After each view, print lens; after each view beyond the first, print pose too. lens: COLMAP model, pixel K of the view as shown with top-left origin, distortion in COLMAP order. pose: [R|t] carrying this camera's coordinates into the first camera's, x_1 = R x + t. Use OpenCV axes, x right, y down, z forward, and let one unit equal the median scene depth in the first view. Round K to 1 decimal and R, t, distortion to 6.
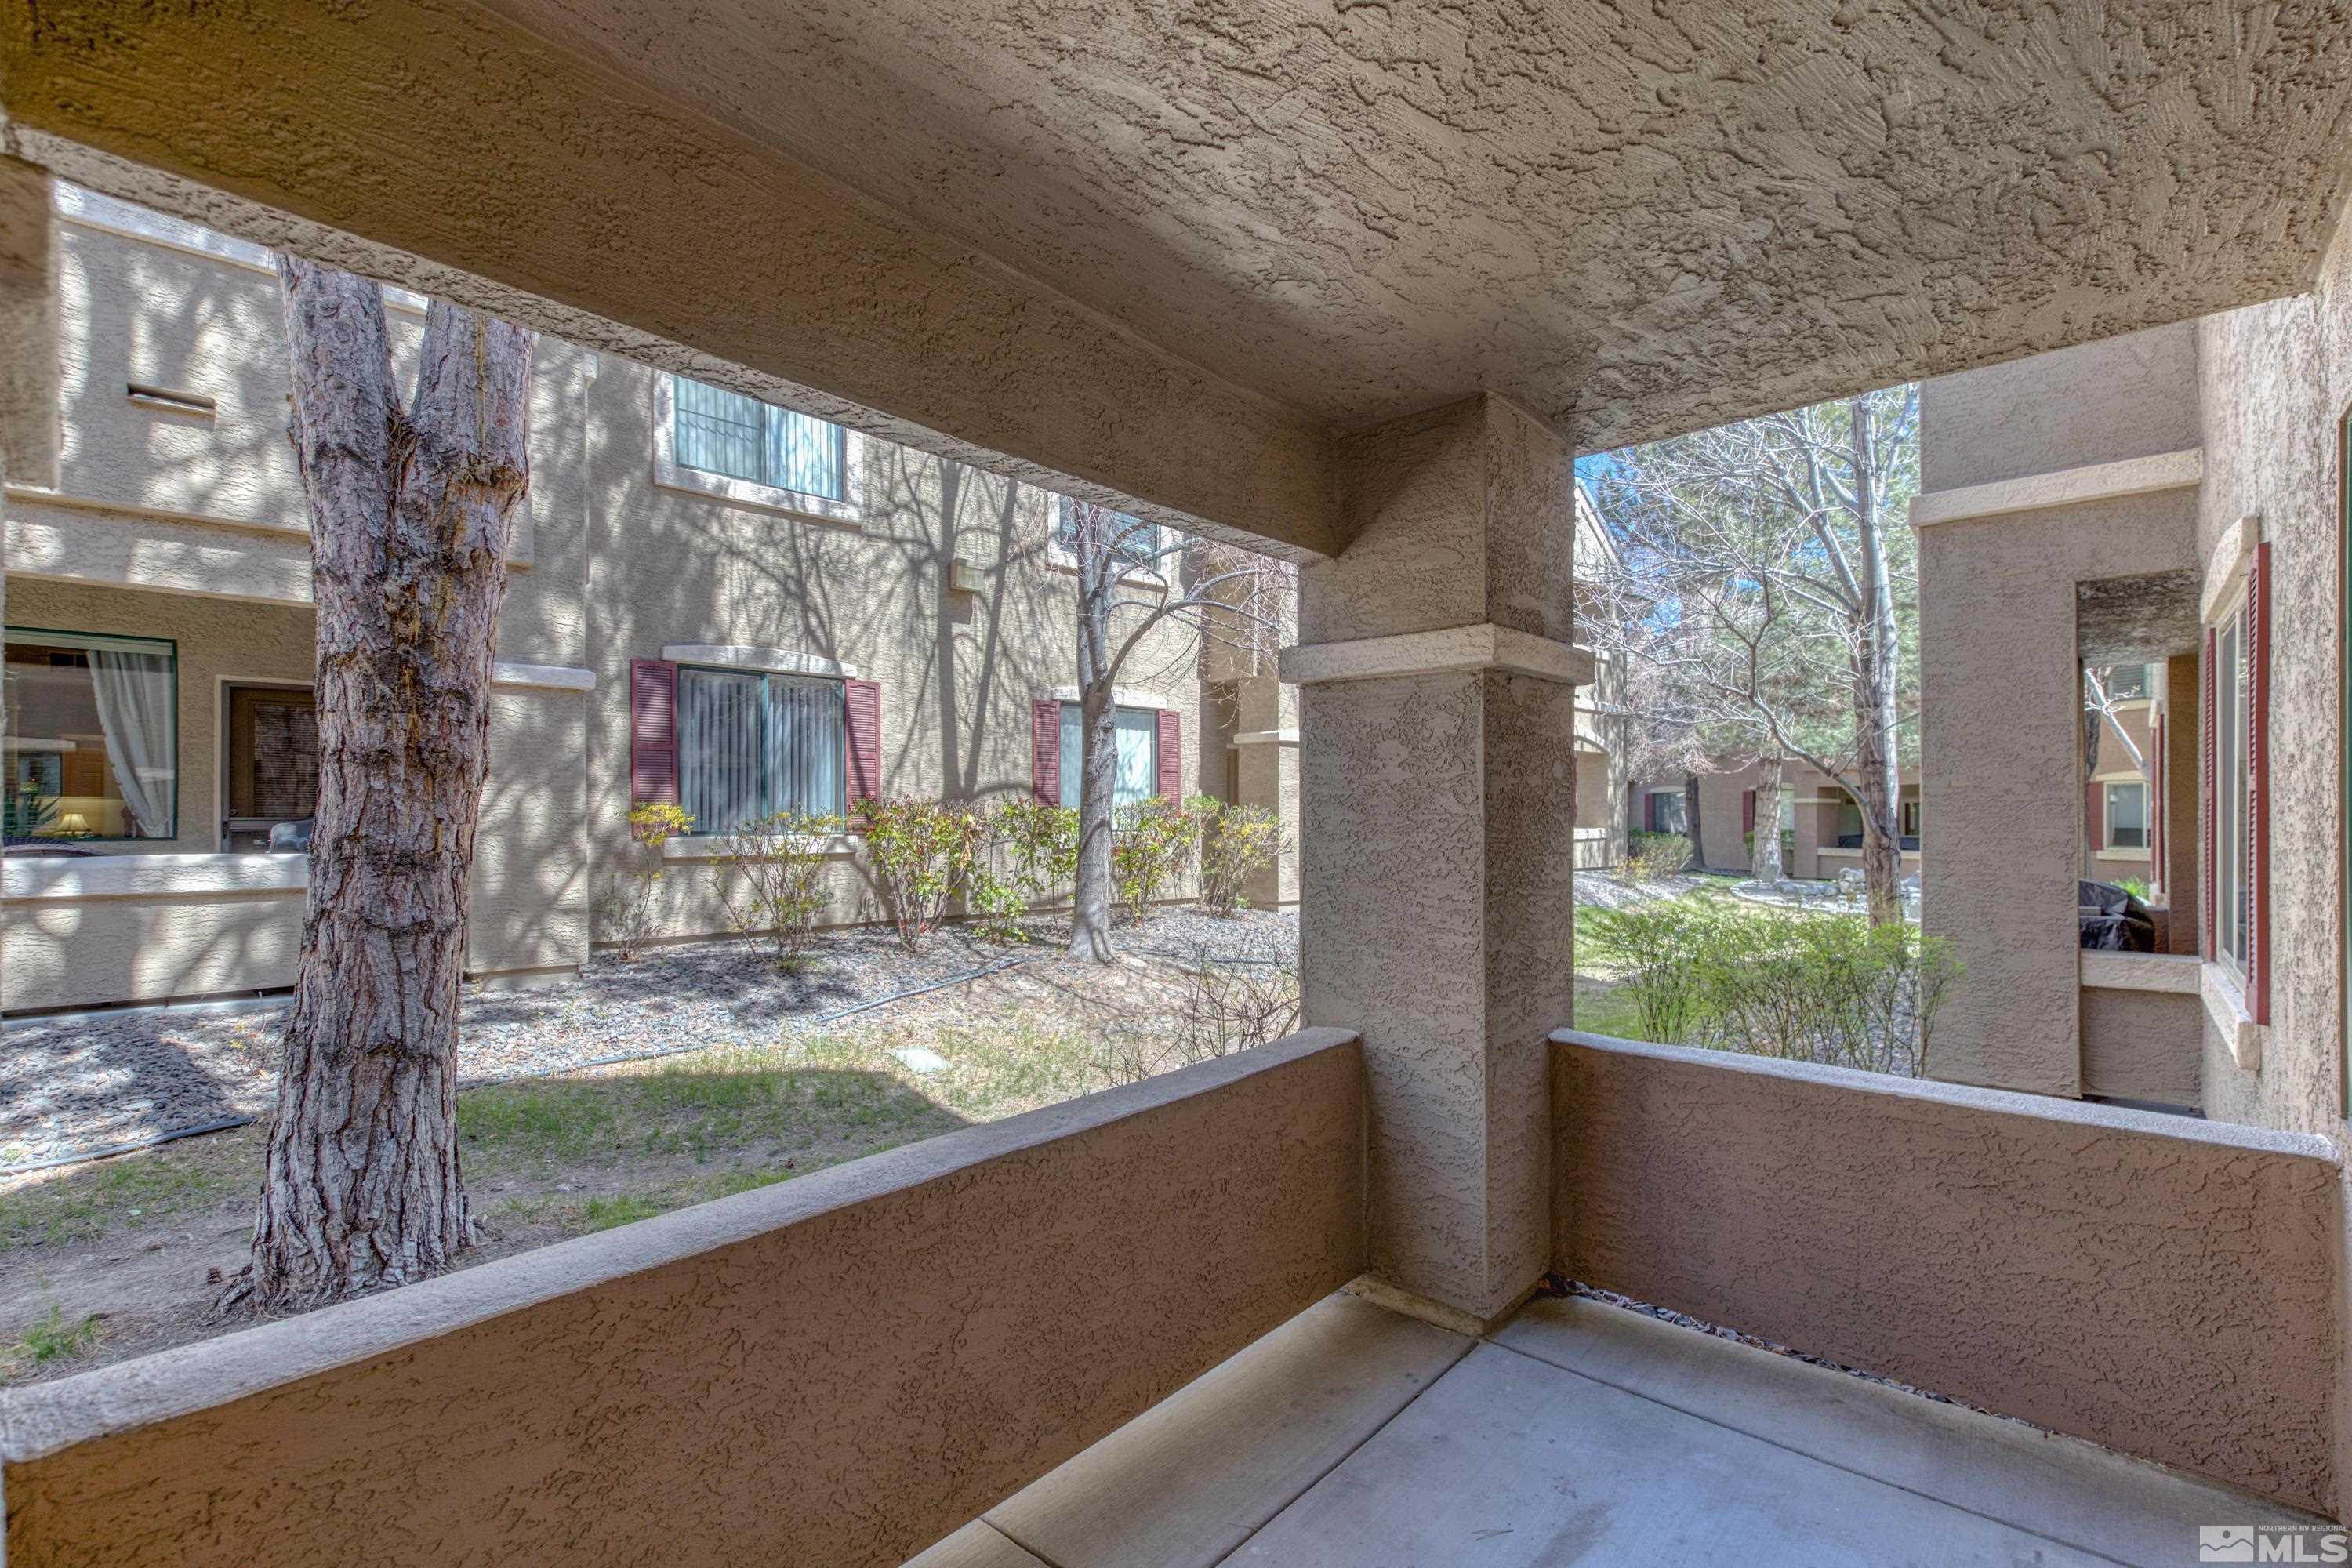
lens RADIAL K [[1037.5, 0, 1176.9], [0, 1037.5, 815.1], [0, 0, 1]] dist [-0.004062, -0.000563]
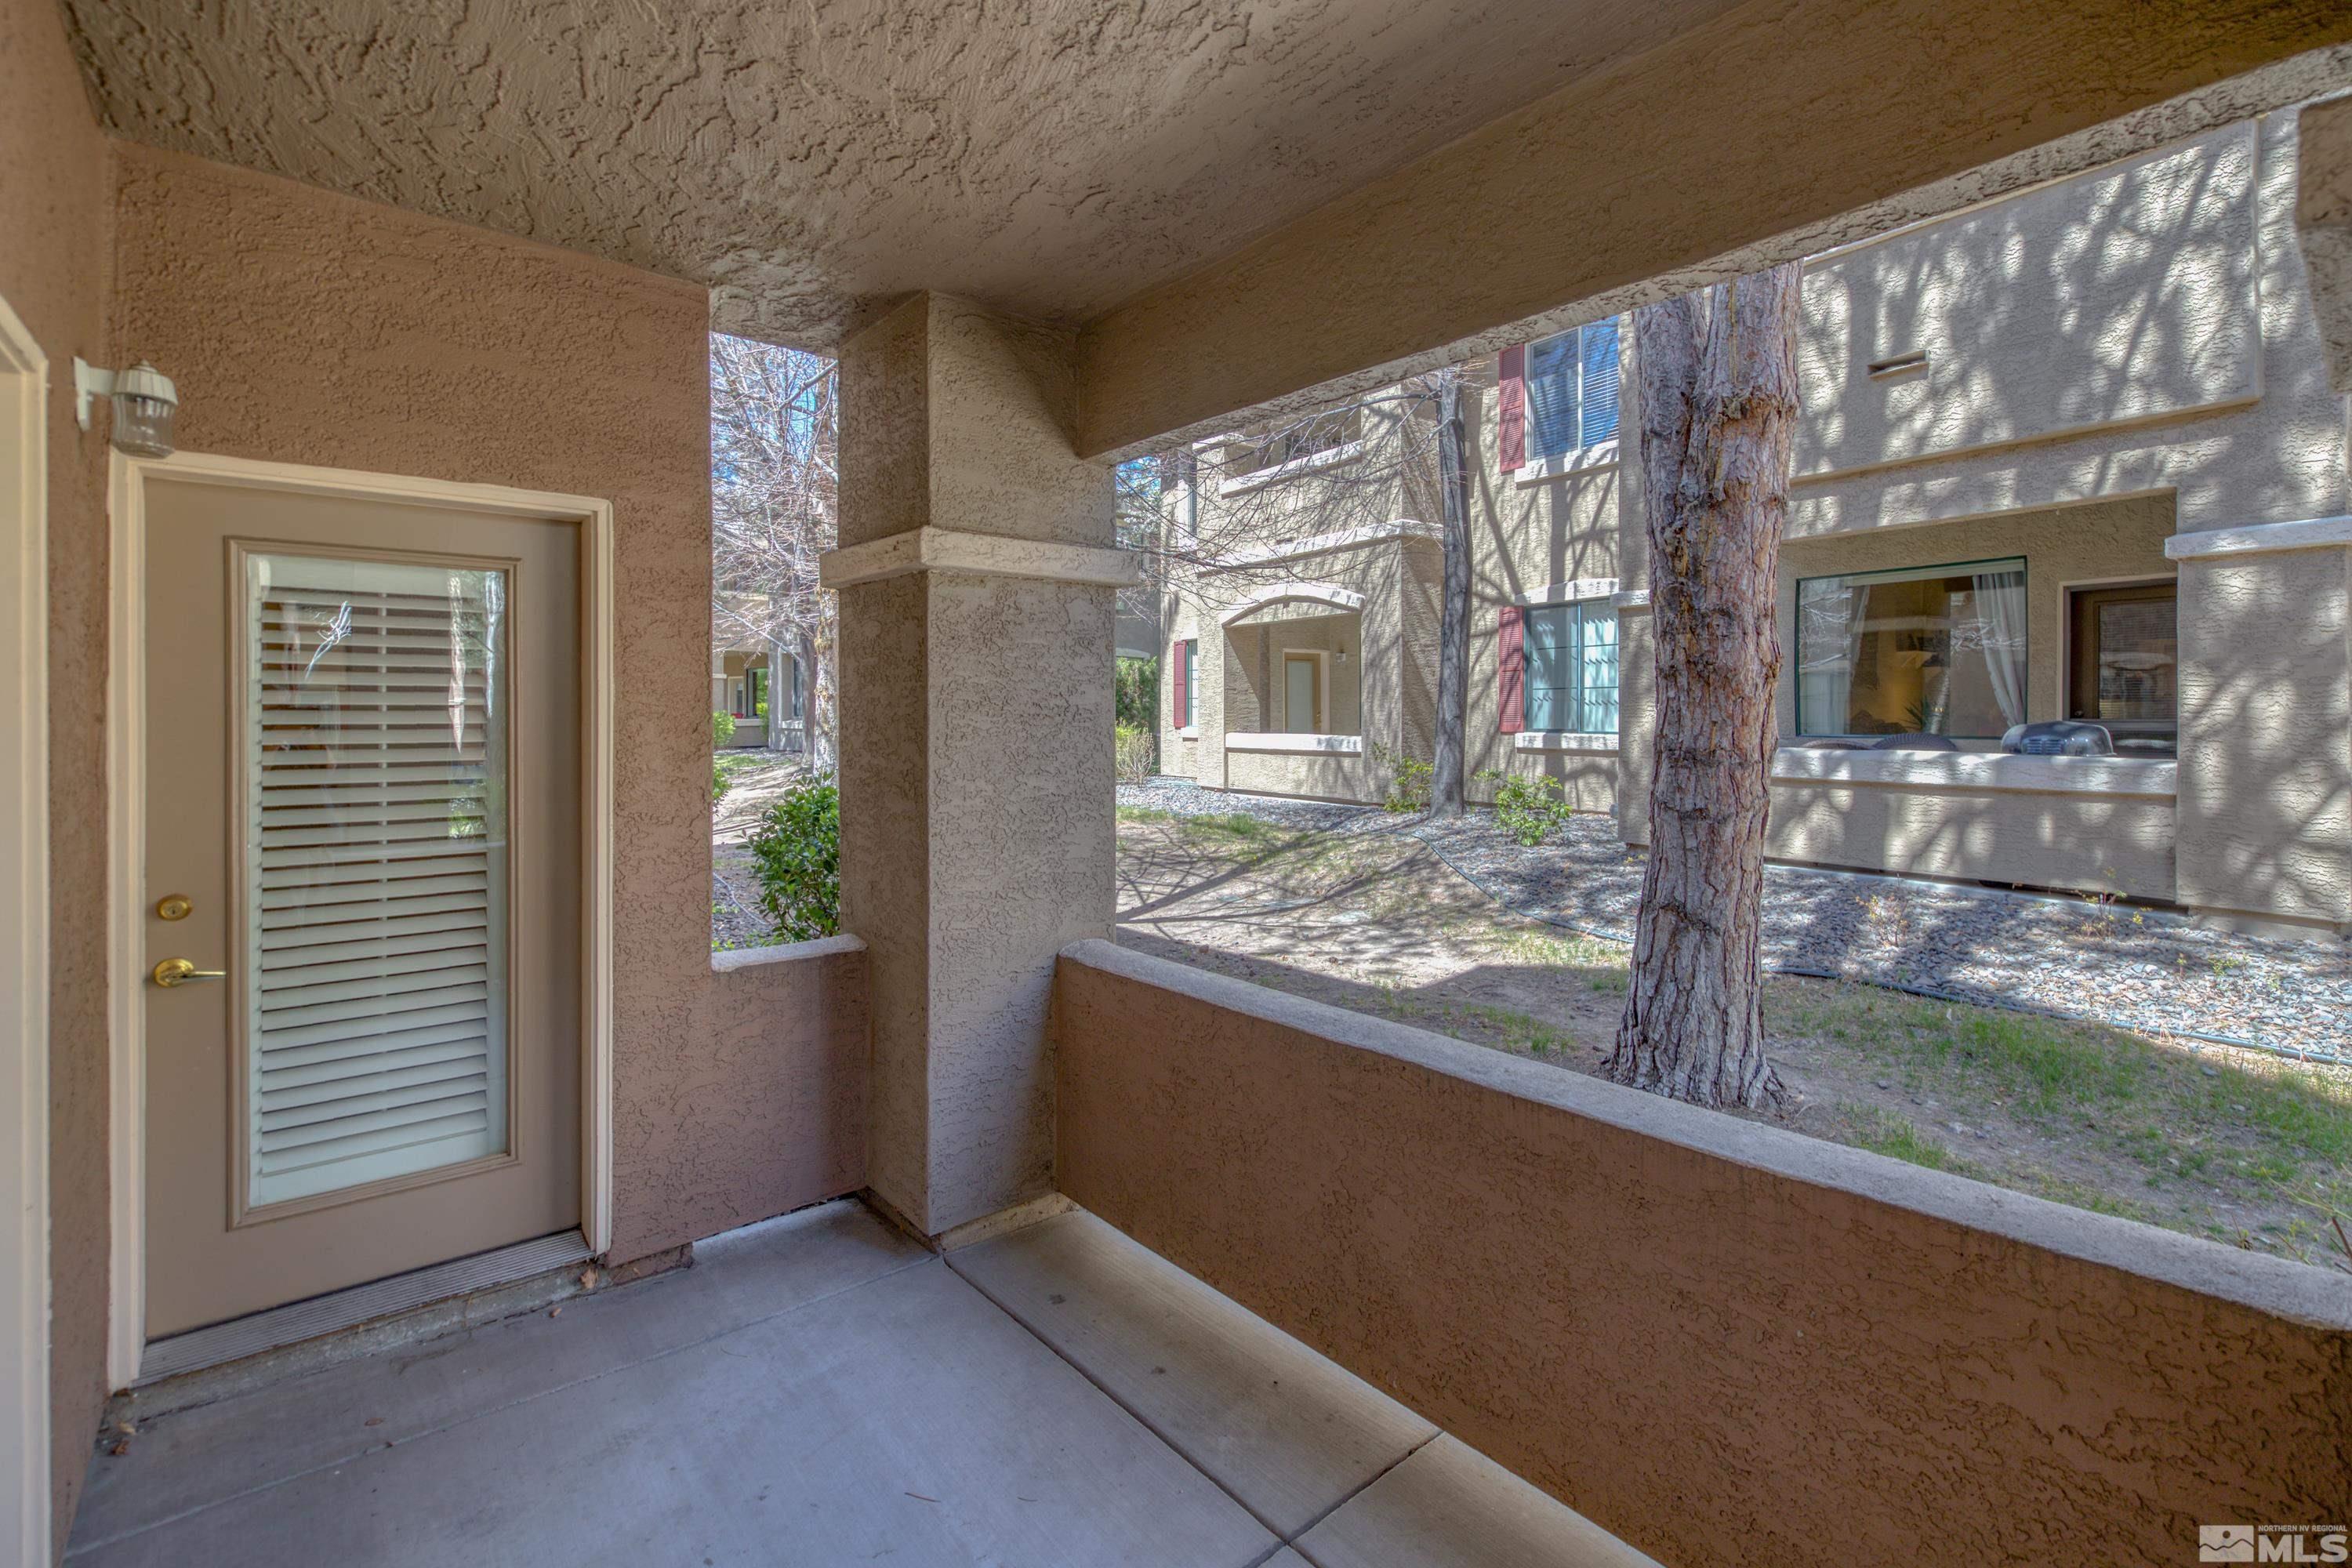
lens RADIAL K [[1055.0, 0, 1177.1], [0, 1055.0, 721.4], [0, 0, 1]] dist [0.001191, -0.000151]
pose [[-0.155745, 0.004772, -0.987786, 0.343133], [0.001205, 0.999989, 0.004641, -0.001855], [0.987796, -0.000467, -0.155749, 0.370321]]
